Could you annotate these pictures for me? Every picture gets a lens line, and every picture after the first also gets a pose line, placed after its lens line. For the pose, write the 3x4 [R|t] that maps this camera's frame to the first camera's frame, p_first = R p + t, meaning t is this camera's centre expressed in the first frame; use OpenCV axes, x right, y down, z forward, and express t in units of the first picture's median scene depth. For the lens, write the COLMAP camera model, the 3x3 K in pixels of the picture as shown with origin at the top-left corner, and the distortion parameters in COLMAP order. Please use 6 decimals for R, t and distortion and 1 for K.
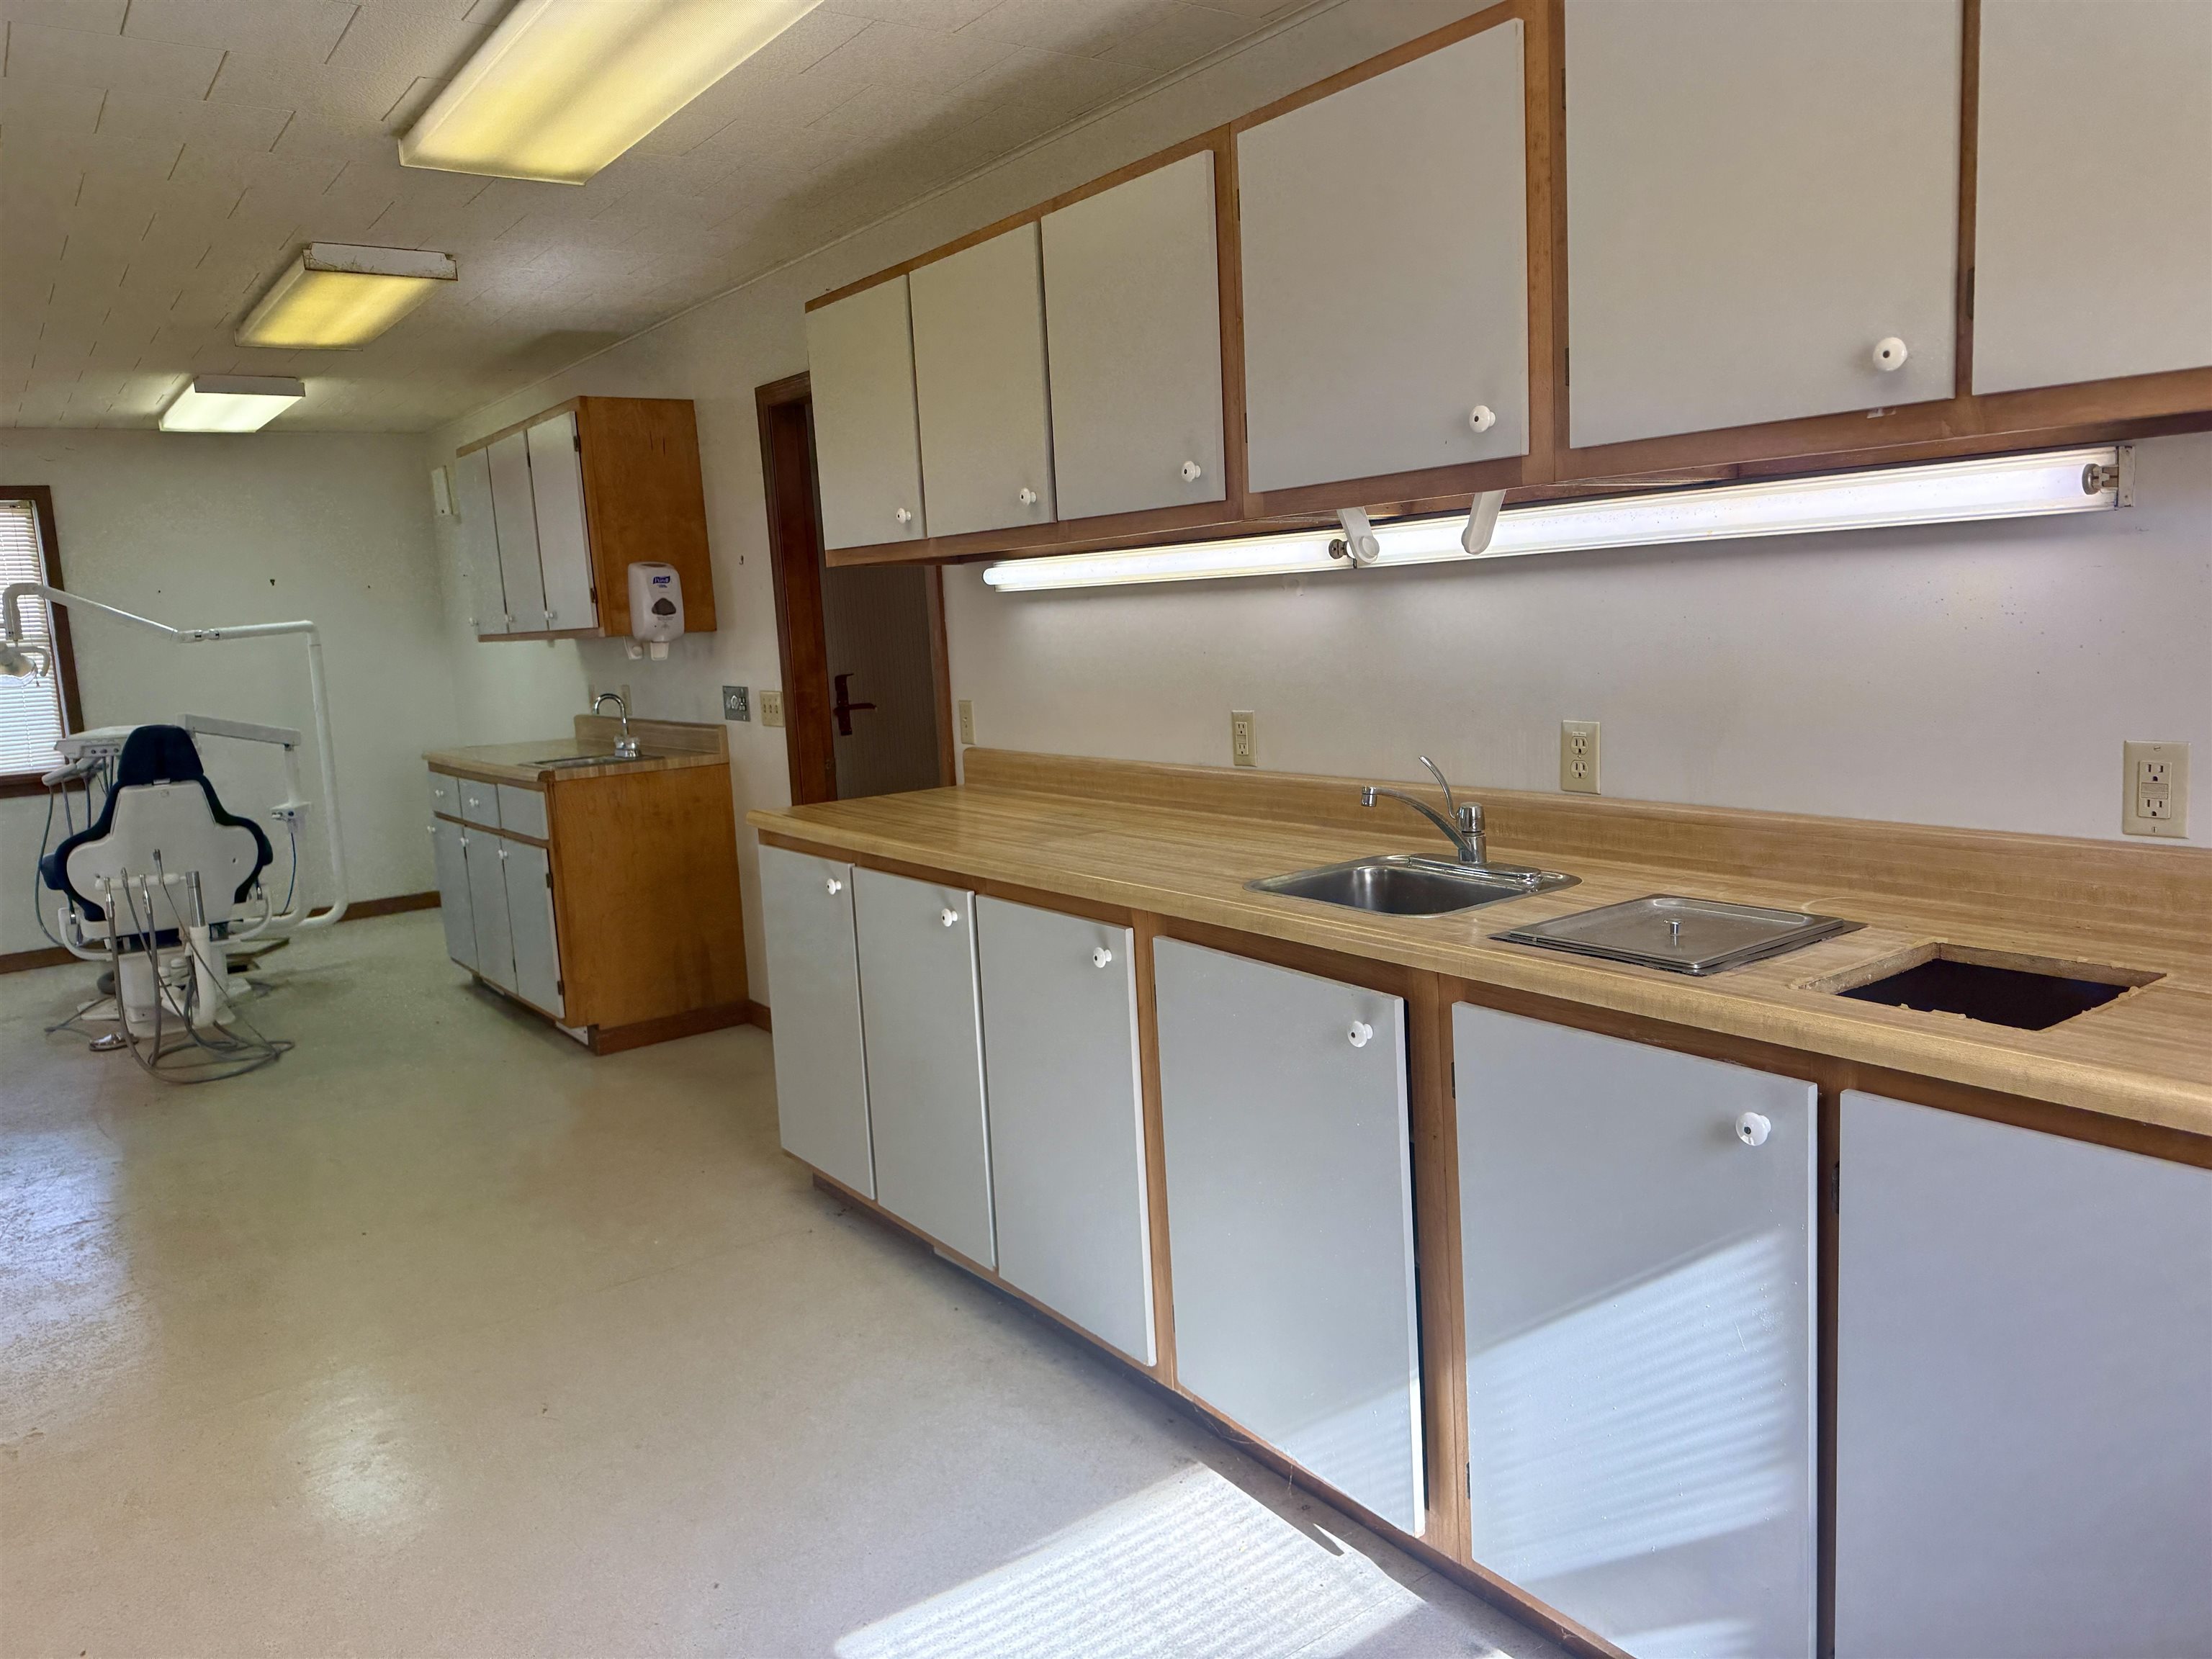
lens RADIAL K [[1562.2, 0, 1106.0], [0, 1562.2, 829.5], [0, 0, 1]] dist [0.119145, -0.164618]
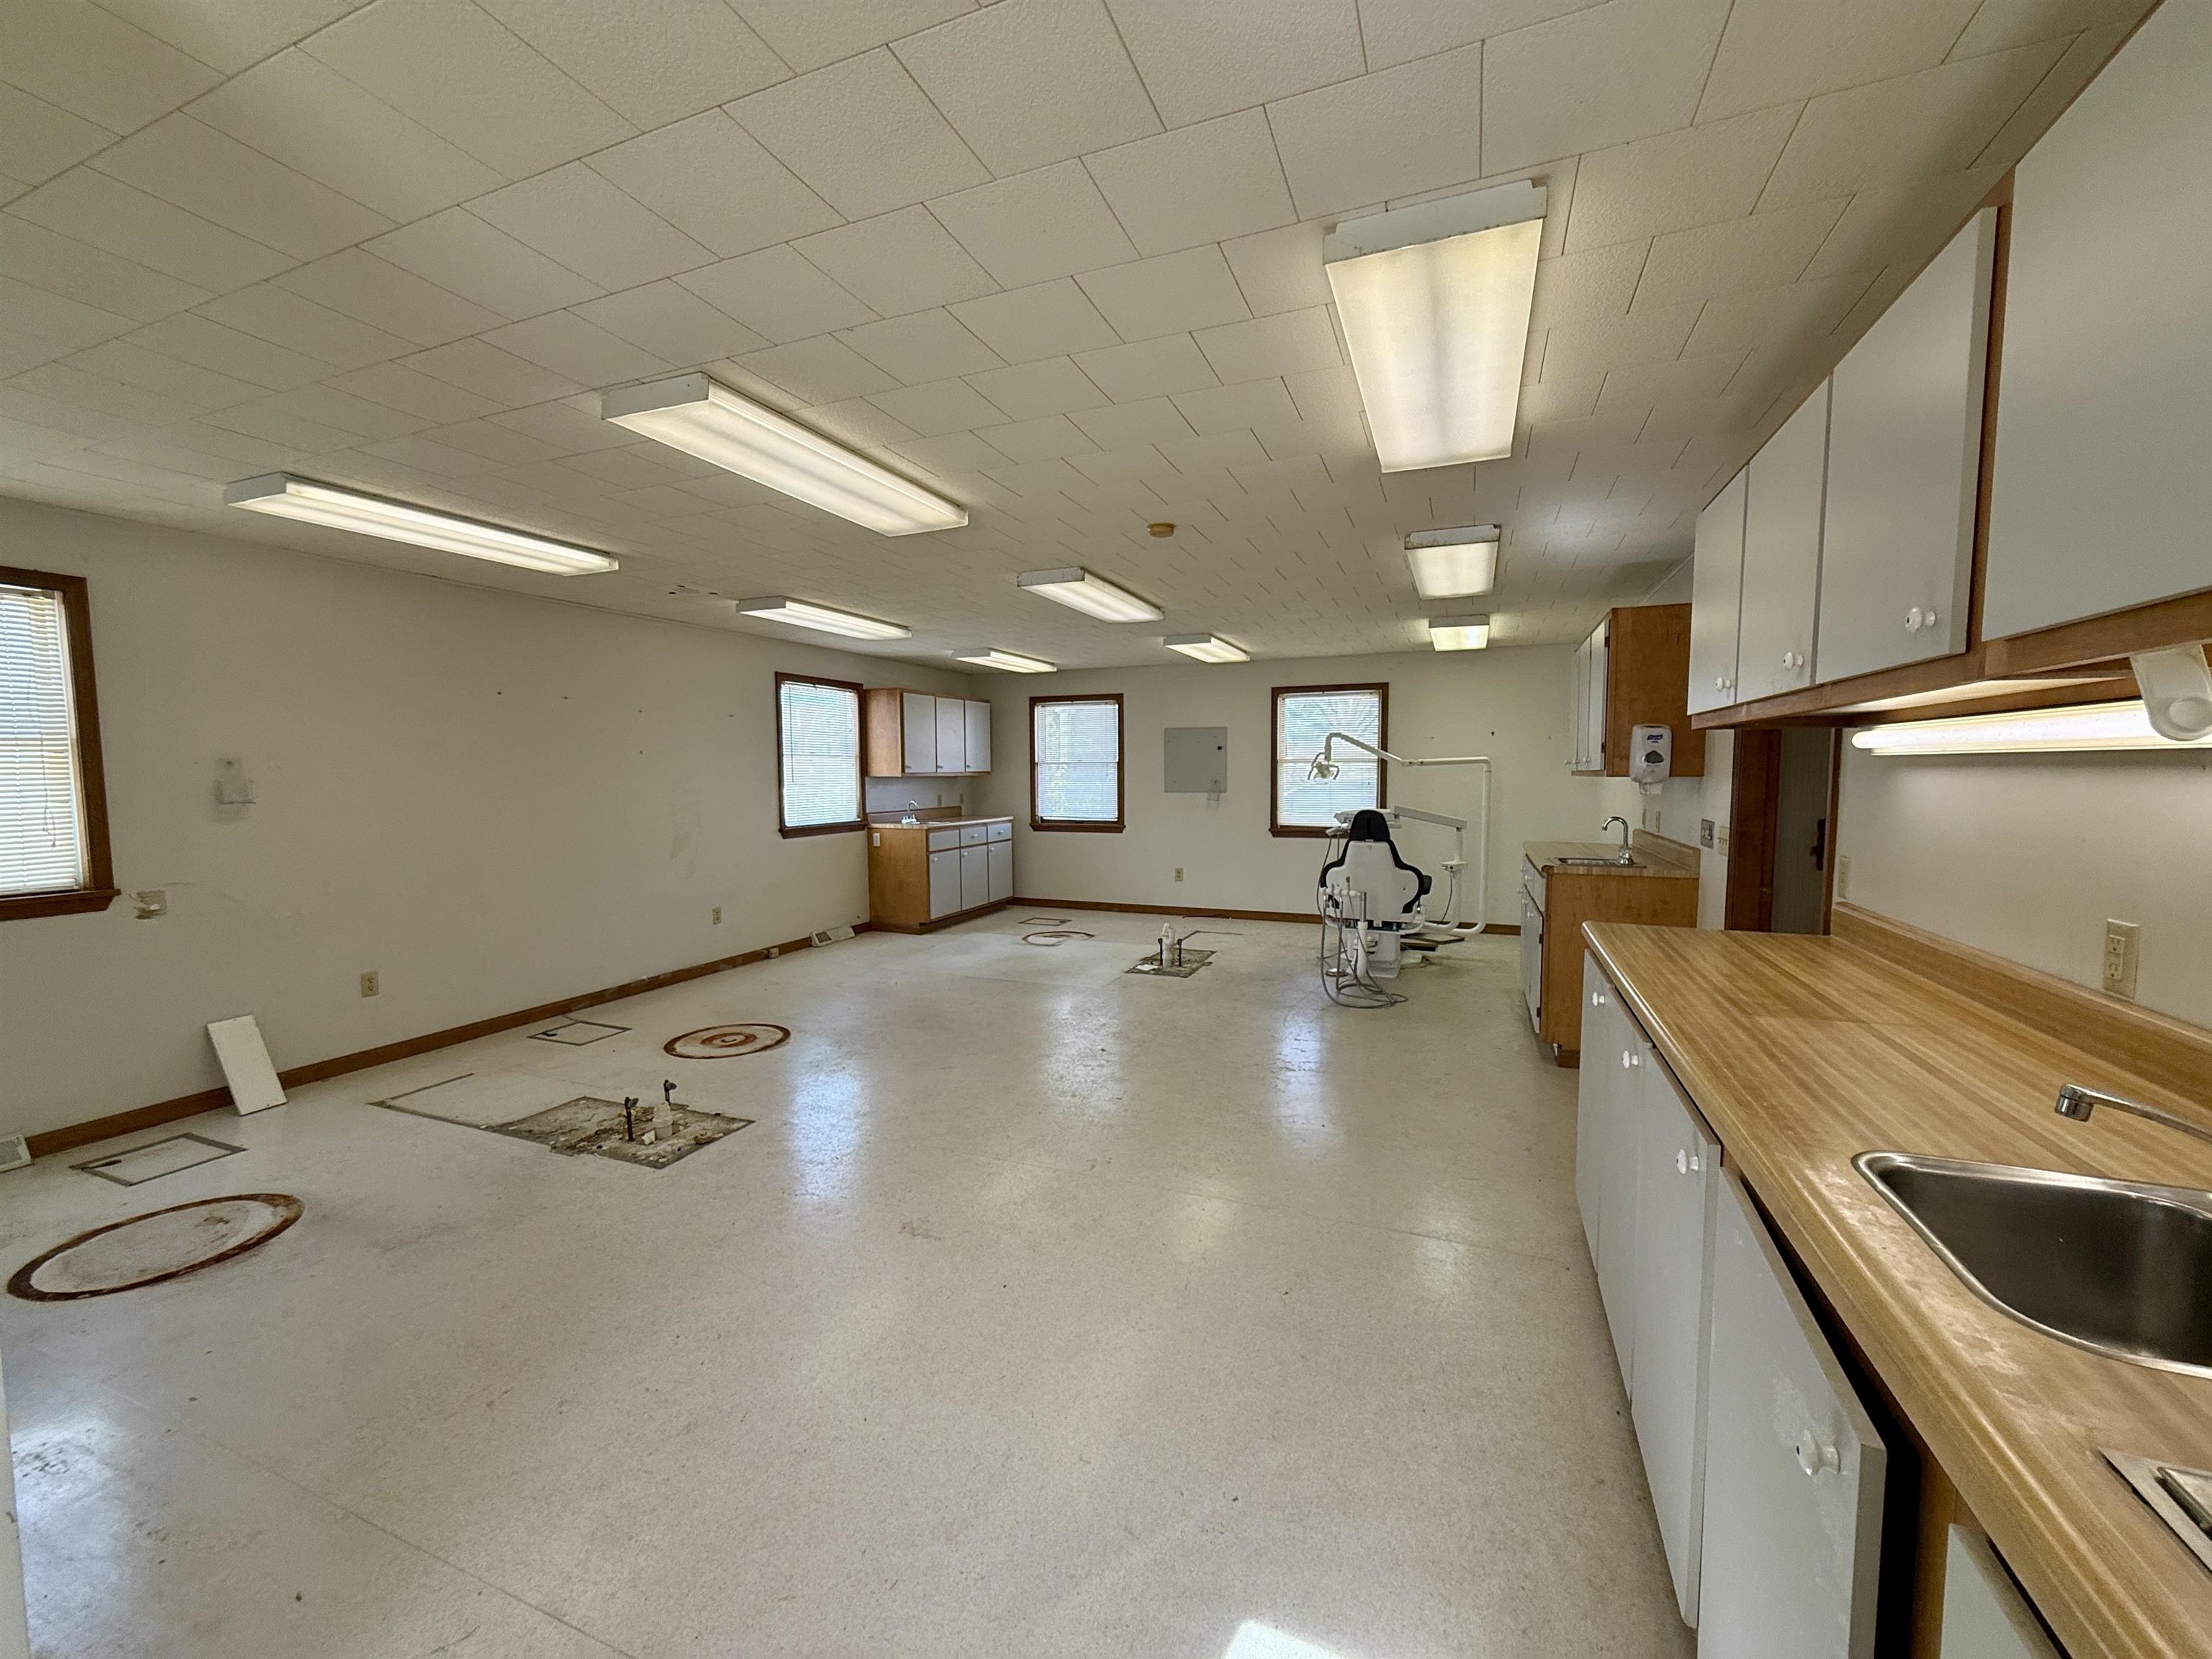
lens RADIAL K [[878.4, 0, 1112.7], [0, 878.4, 834.3], [0, 0, 1]] dist [-0.000263, -0.000027]
pose [[0.526387, 0.117975, -0.842020, 0.113788], [-0.150518, 0.987615, 0.044279, -0.039343], [0.836816, 0.103431, 0.537625, 0.216618]]
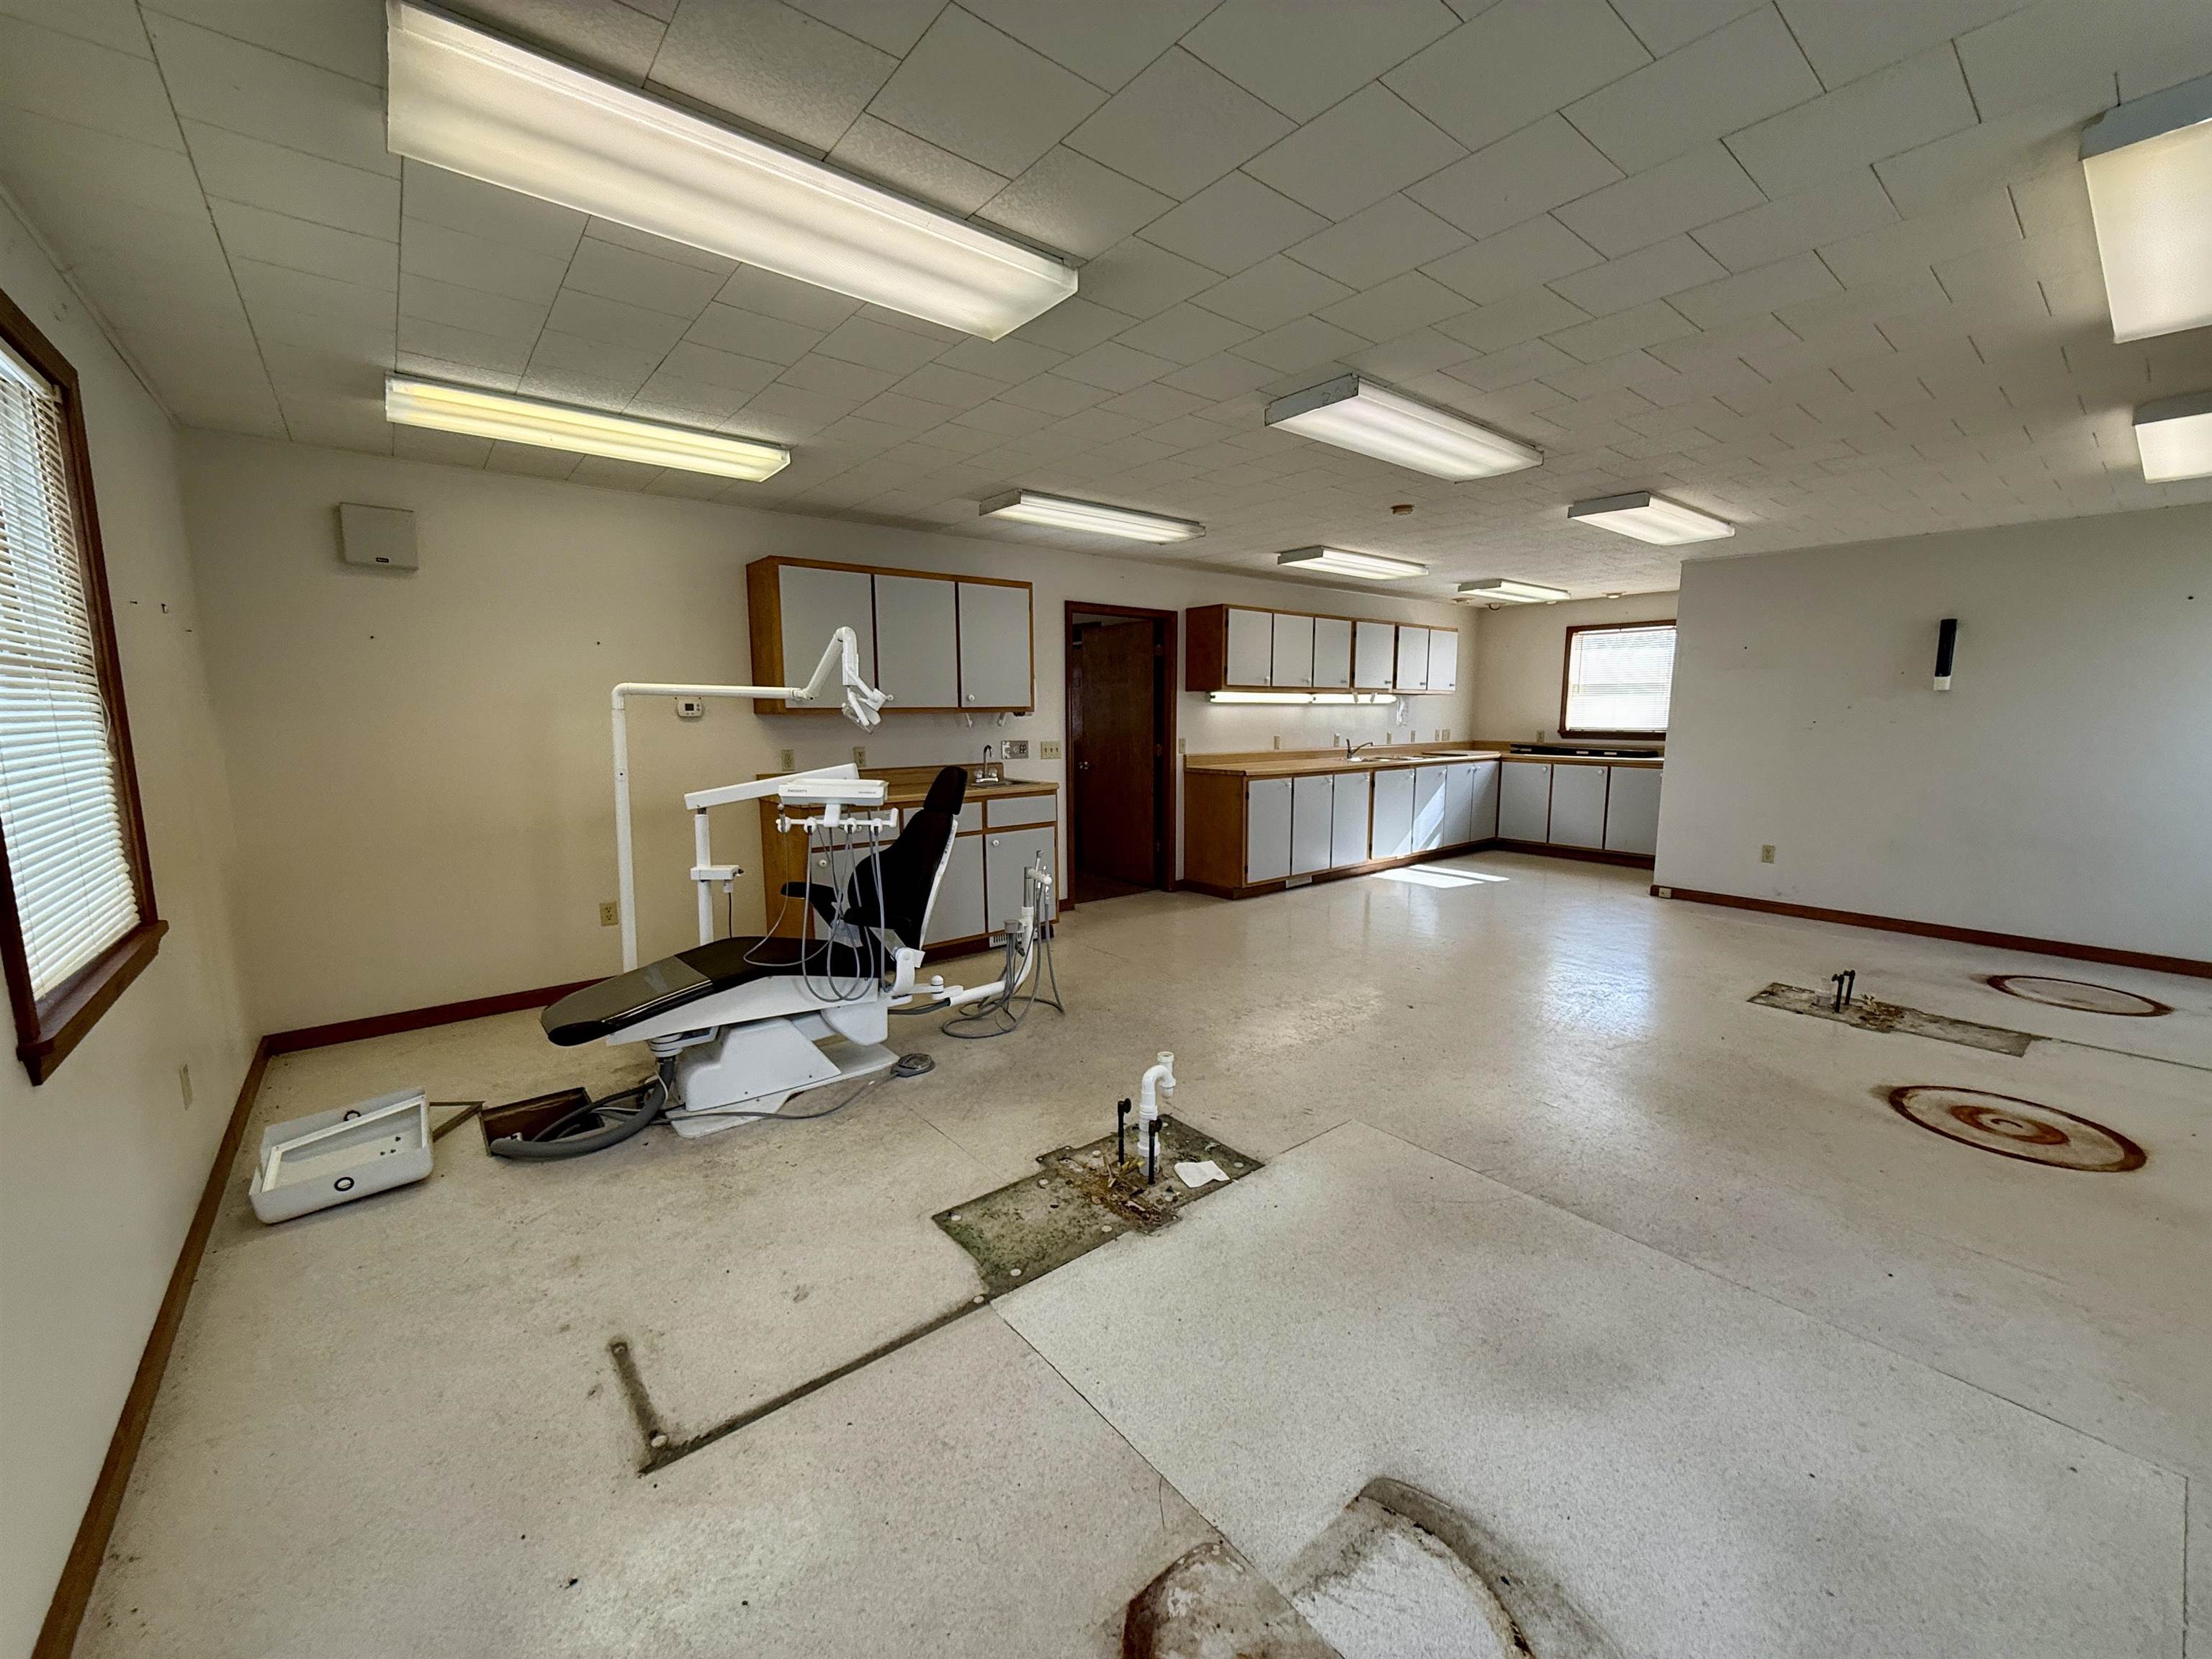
lens RADIAL K [[878.4, 0, 1112.7], [0, 878.4, 834.3], [0, 0, 1]] dist [-0.000263, -0.000027]
pose [[-0.059418, -0.084212, 0.994675, -1.355792], [0.151417, 0.984145, 0.092365, -0.061601], [-0.986682, 0.156099, -0.045725, 0.973048]]
